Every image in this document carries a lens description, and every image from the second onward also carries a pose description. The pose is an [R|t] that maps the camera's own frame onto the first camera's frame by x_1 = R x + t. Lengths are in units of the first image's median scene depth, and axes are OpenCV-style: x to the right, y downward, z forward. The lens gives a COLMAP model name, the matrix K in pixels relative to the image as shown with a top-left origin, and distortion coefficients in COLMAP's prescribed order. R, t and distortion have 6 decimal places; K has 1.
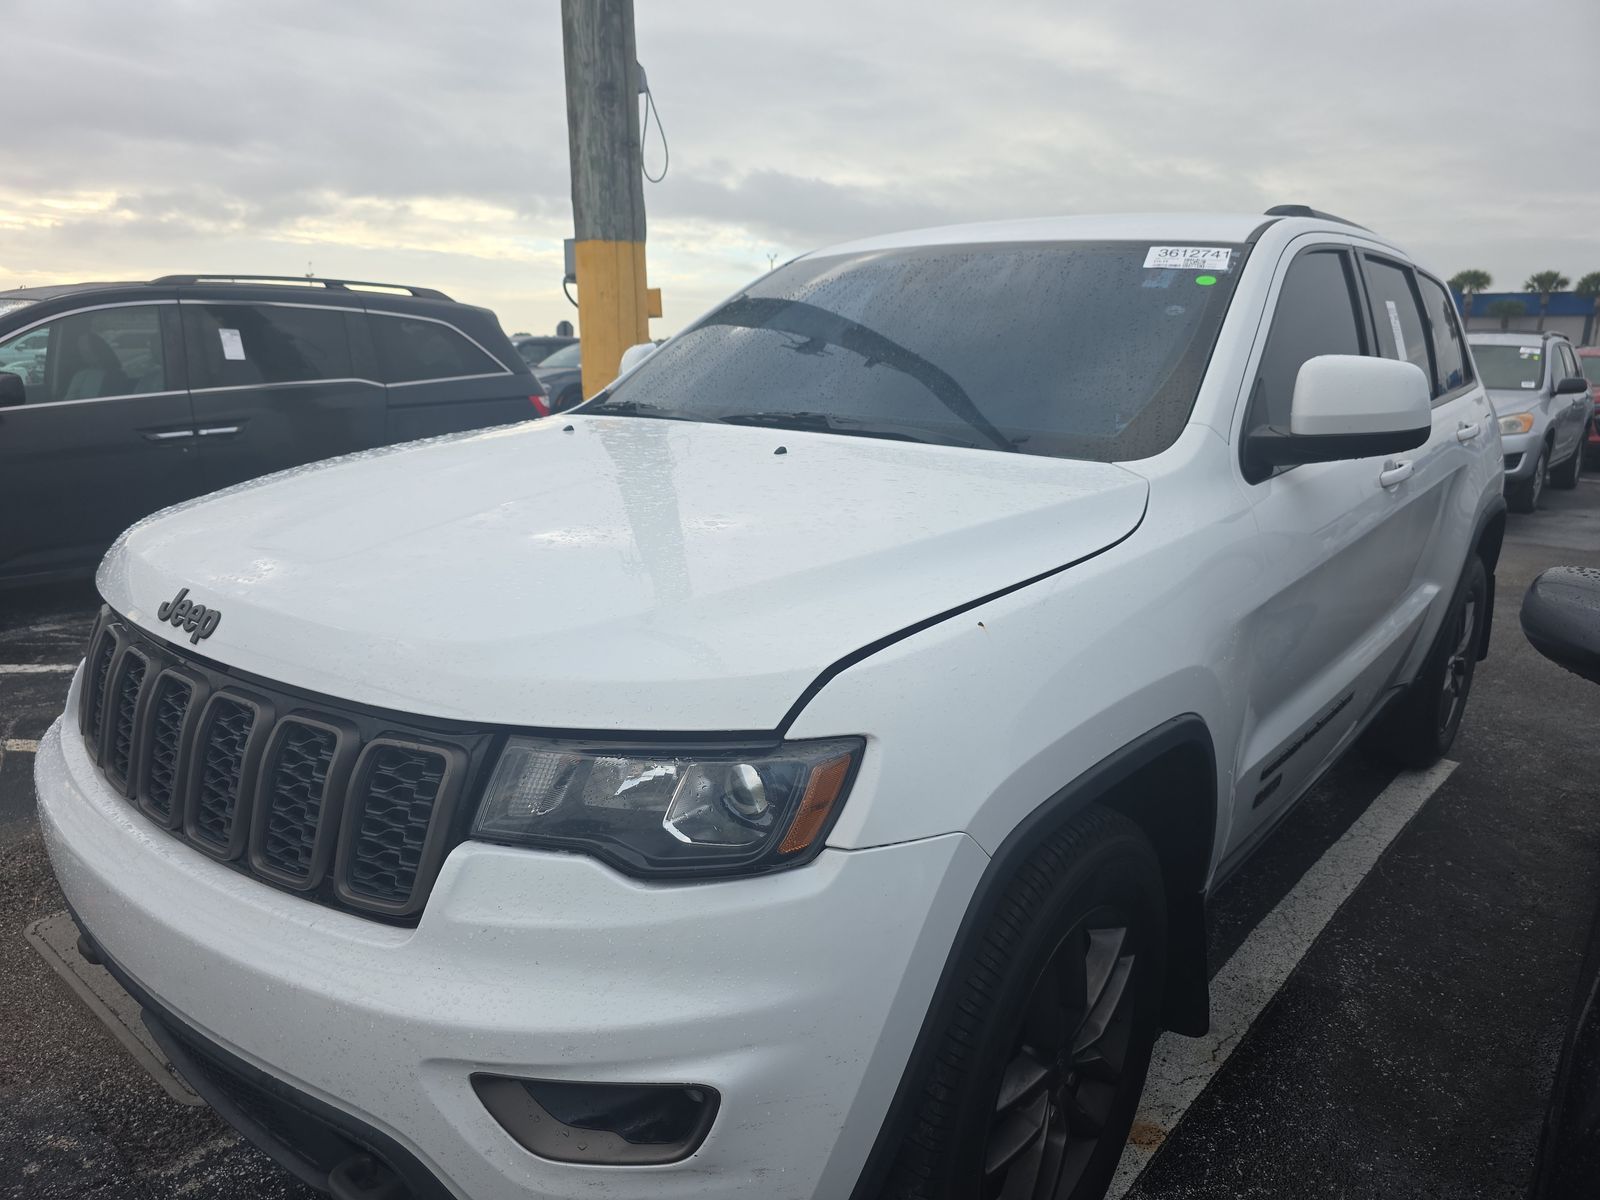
lens RADIAL K [[1070.2, 0, 800.0], [0, 1070.2, 600.0], [0, 0, 1]] dist [0.057911, -0.068460]
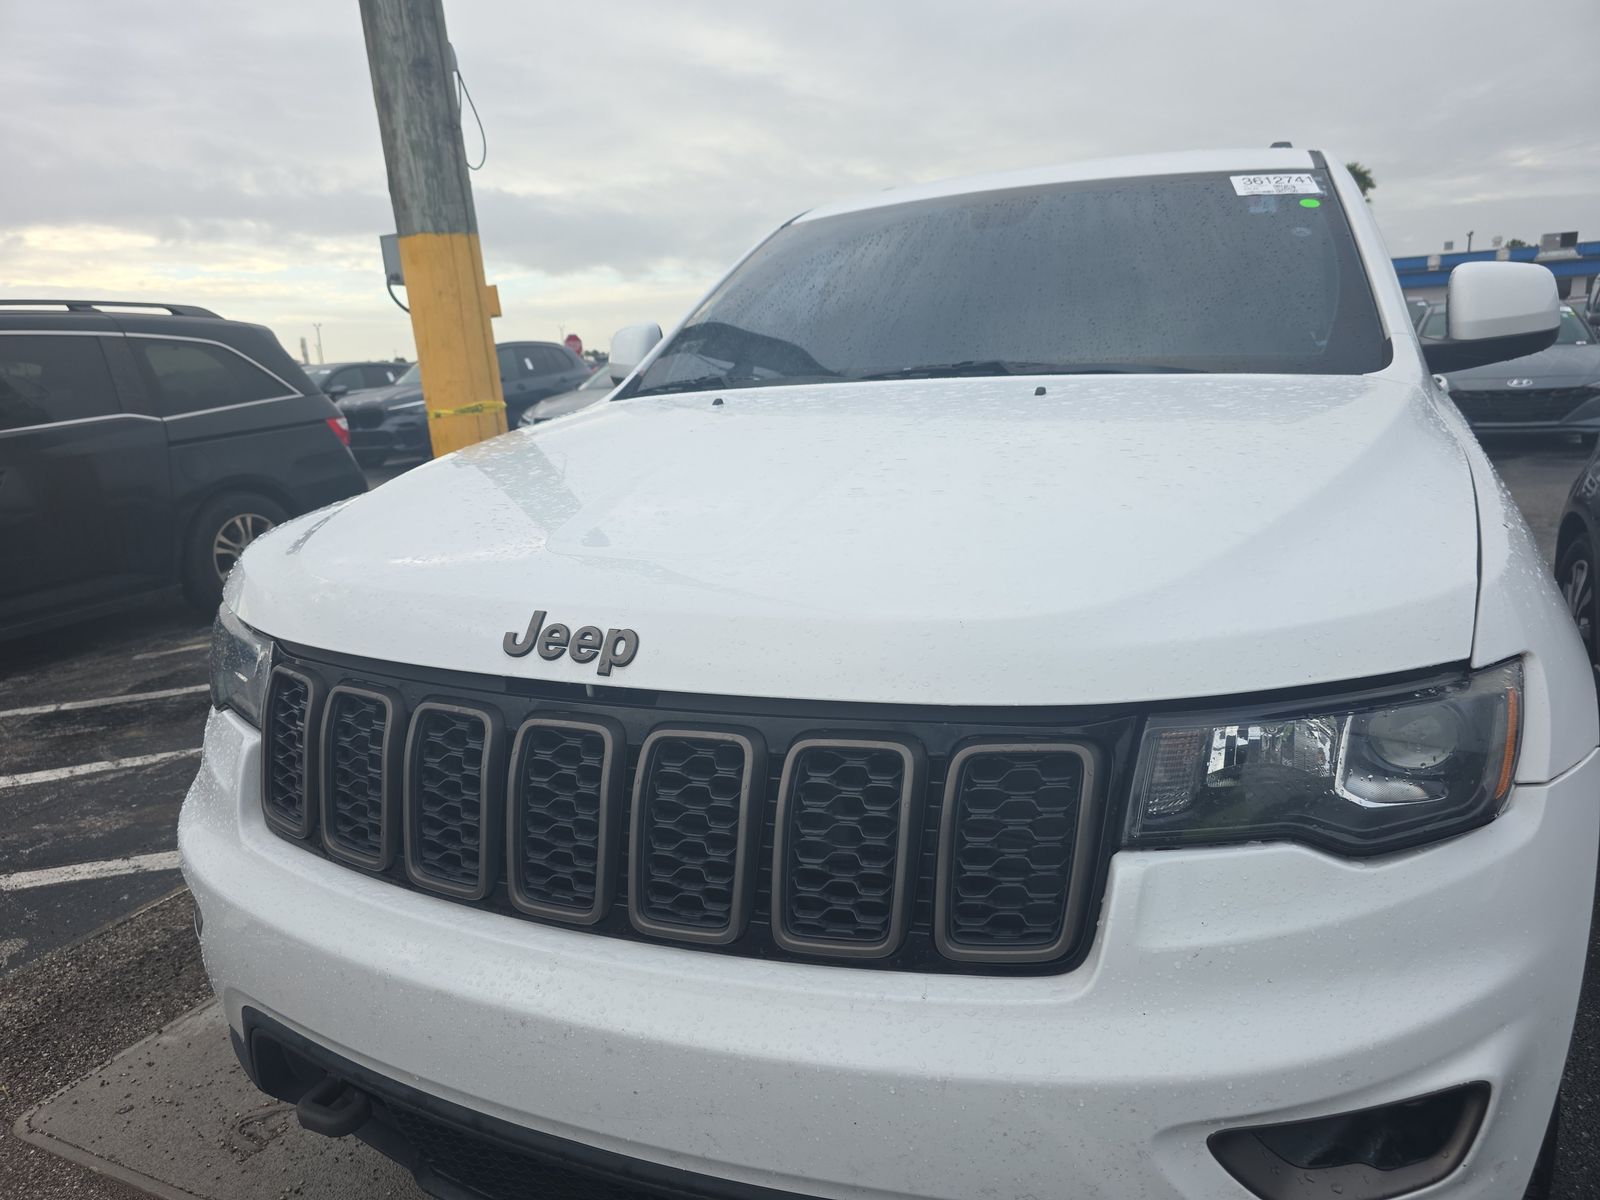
lens RADIAL K [[1070.2, 0, 800.0], [0, 1070.2, 600.0], [0, 0, 1]] dist [0.057911, -0.068460]
pose [[0.961493, -0.128533, 0.242921, -0.149100], [0.129752, 0.991485, 0.011045, -0.000727], [-0.242273, 0.020900, 0.969983, 0.057336]]
